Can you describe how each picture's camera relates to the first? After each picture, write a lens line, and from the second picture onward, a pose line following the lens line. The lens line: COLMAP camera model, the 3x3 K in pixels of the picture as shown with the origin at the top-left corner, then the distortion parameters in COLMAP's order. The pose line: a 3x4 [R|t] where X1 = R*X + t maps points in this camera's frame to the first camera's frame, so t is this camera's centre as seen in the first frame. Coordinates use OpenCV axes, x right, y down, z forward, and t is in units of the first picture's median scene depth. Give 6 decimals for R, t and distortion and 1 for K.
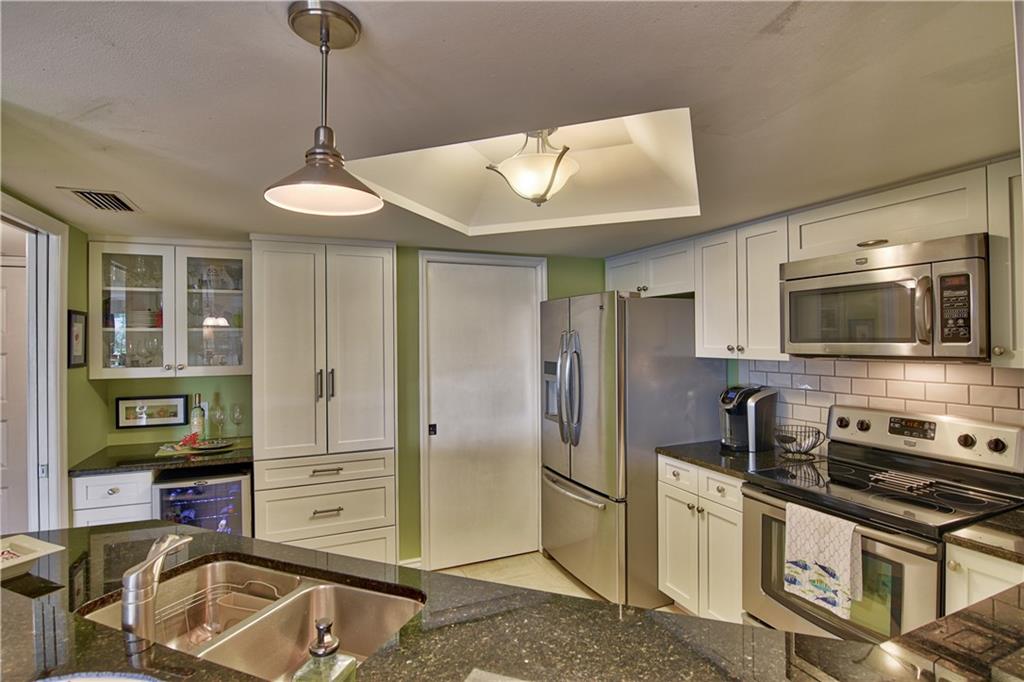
lens RADIAL K [[508.1, 0, 513.5], [0, 508.1, 338.5], [0, 0, 1]] dist [-0.004532, -0.013853]
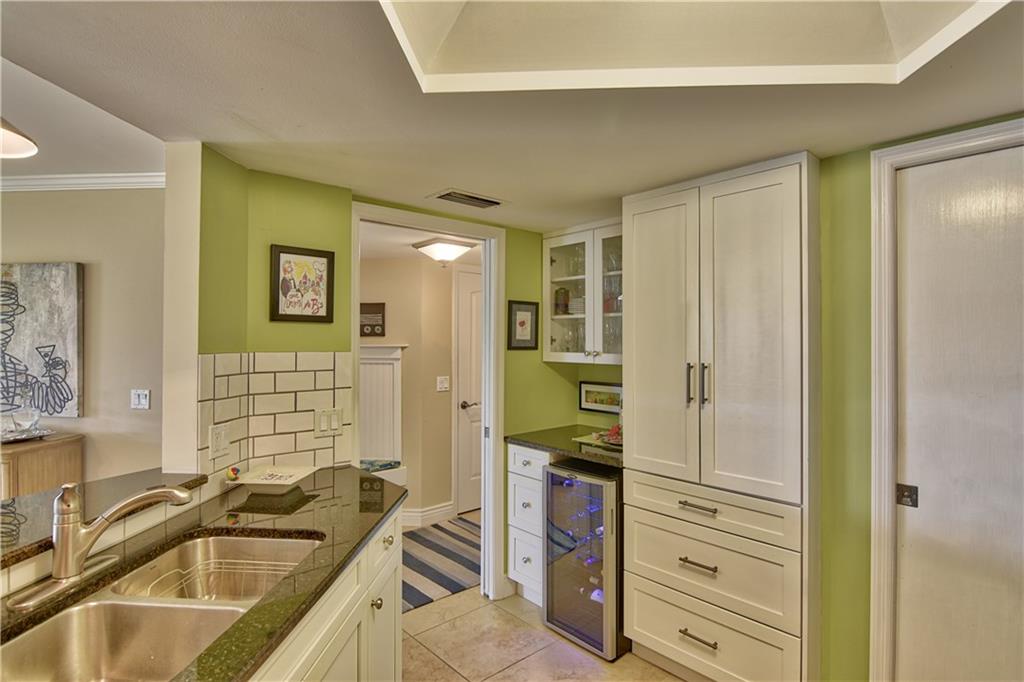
lens RADIAL K [[527.4, 0, 513.7], [0, 527.4, 338.8], [0, 0, 1]] dist [-0.000278, -0.016368]
pose [[0.312935, 0.003899, -0.949767, 0.268525], [-0.001891, 0.999992, 0.003482, 0.026470], [0.949773, 0.000707, 0.312940, 0.573733]]
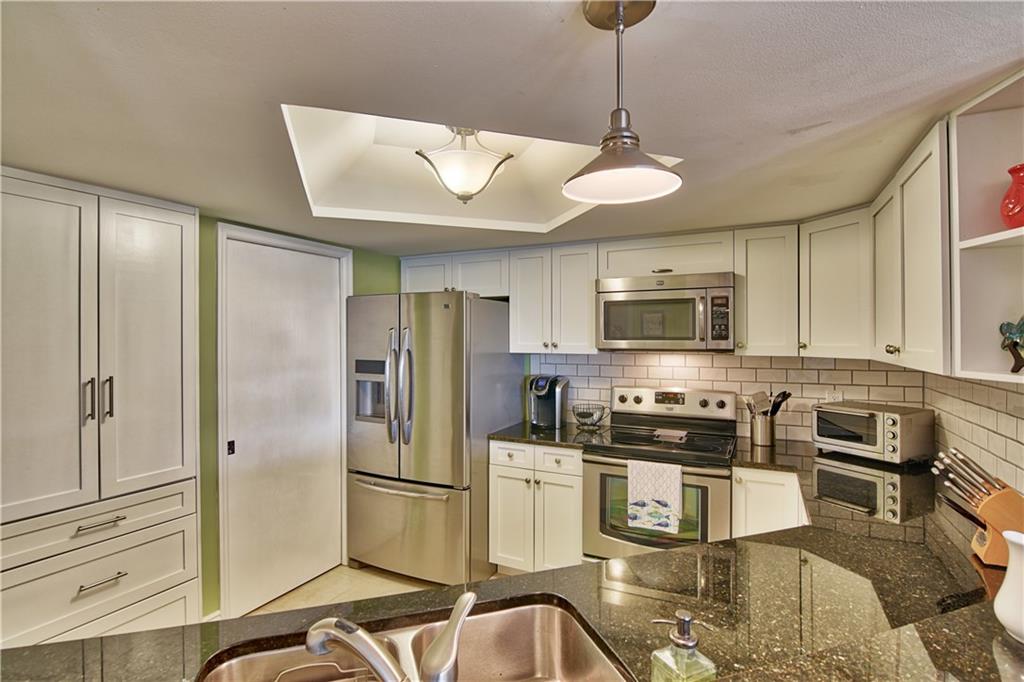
lens RADIAL K [[494.9, 0, 512.3], [0, 494.9, 338.3], [0, 0, 1]] dist [-0.005047, -0.010461]
pose [[0.769826, 0.005656, 0.638229, -0.393489], [-0.006648, 0.999978, -0.000843, 0.005079], [-0.638219, -0.003593, 0.769846, 0.144771]]
